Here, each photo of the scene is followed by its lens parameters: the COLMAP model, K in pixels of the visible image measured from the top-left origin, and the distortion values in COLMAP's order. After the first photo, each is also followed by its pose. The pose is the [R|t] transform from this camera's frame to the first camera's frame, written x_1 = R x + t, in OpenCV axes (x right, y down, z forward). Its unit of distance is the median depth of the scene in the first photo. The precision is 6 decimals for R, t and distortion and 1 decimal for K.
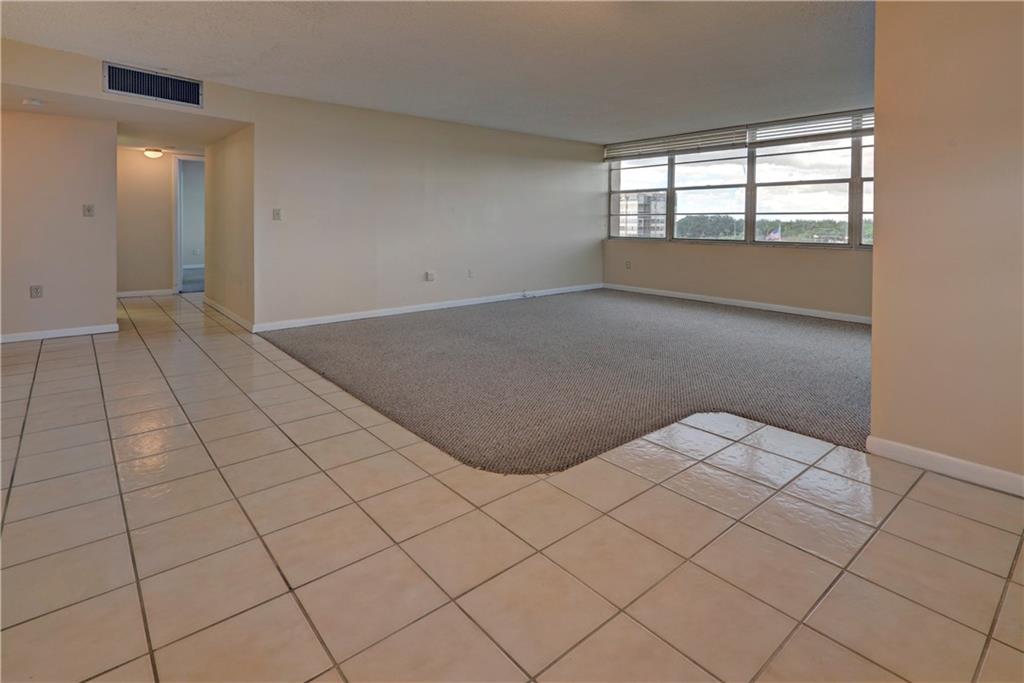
lens RADIAL K [[519.7, 0, 512.3], [0, 519.7, 340.5], [0, 0, 1]] dist [0.014310, -0.007596]
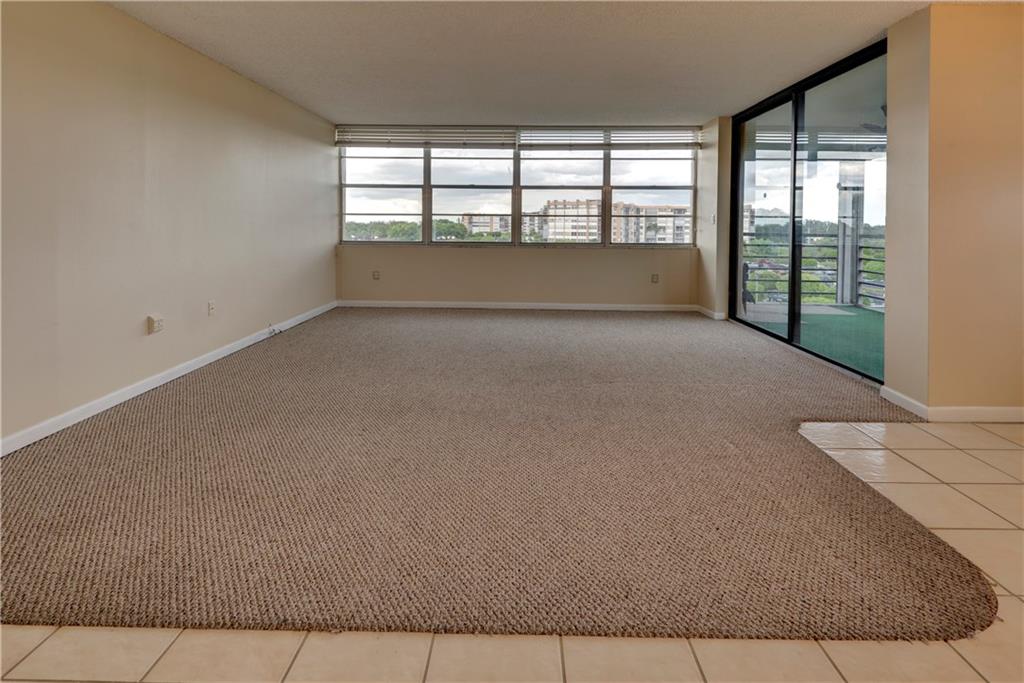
lens RADIAL K [[519.7, 0, 524.2], [0, 519.7, 322.4], [0, 0, 1]] dist [0.014310, -0.007596]
pose [[0.649778, -0.141887, 0.746764, -0.279772], [0.166248, 0.985166, 0.042528, -0.076647], [-0.741721, 0.096515, 0.663728, 0.326816]]
